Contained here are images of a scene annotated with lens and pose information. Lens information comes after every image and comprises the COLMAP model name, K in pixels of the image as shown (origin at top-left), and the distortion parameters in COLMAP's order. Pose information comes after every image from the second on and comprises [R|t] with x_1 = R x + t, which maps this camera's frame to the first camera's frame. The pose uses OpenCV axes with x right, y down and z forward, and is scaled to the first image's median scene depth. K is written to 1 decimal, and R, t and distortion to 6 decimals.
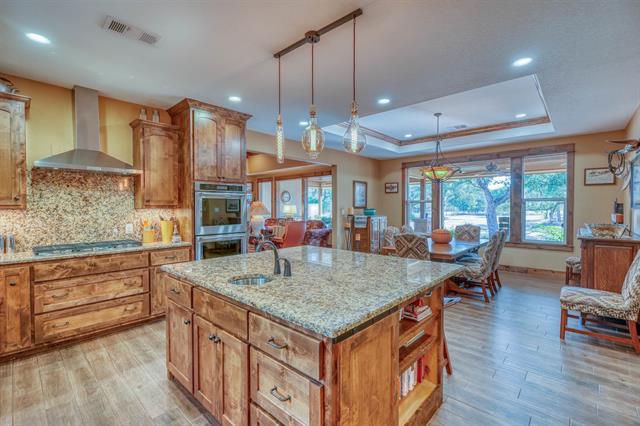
lens RADIAL K [[286.9, 0, 317.3], [0, 286.9, 209.8], [0, 0, 1]] dist [-0.000266, 0.001452]
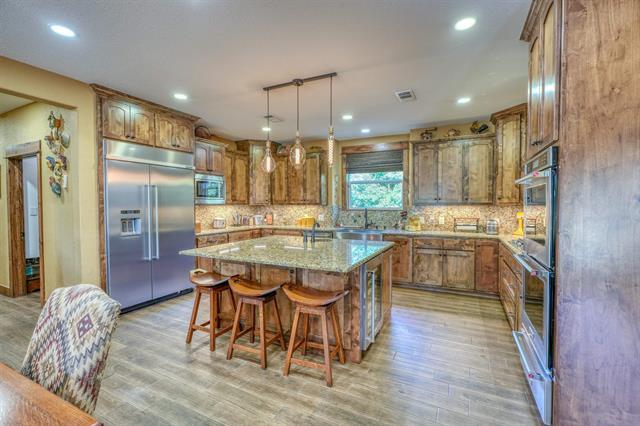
lens RADIAL K [[286.9, 0, 320.2], [0, 286.9, 211.2], [0, 0, 1]] dist [-0.000266, 0.001452]
pose [[0.960675, -0.008979, 0.277529, -0.300969], [0.006874, 0.999940, 0.008558, 0.009510], [-0.277589, -0.006314, 0.960679, -0.362203]]
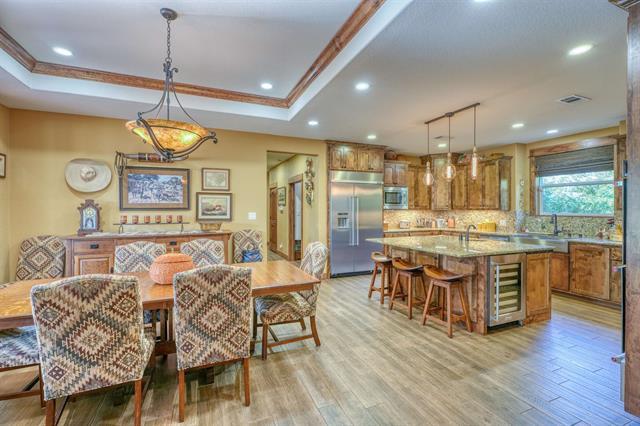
lens RADIAL K [[286.9, 0, 320.6], [0, 286.9, 210.9], [0, 0, 1]] dist [-0.000266, 0.001452]
pose [[0.914578, 0.001960, -0.404404, -0.026917], [-0.006631, 0.999926, -0.010152, 0.019840], [0.404354, 0.011966, 0.914524, -0.938099]]
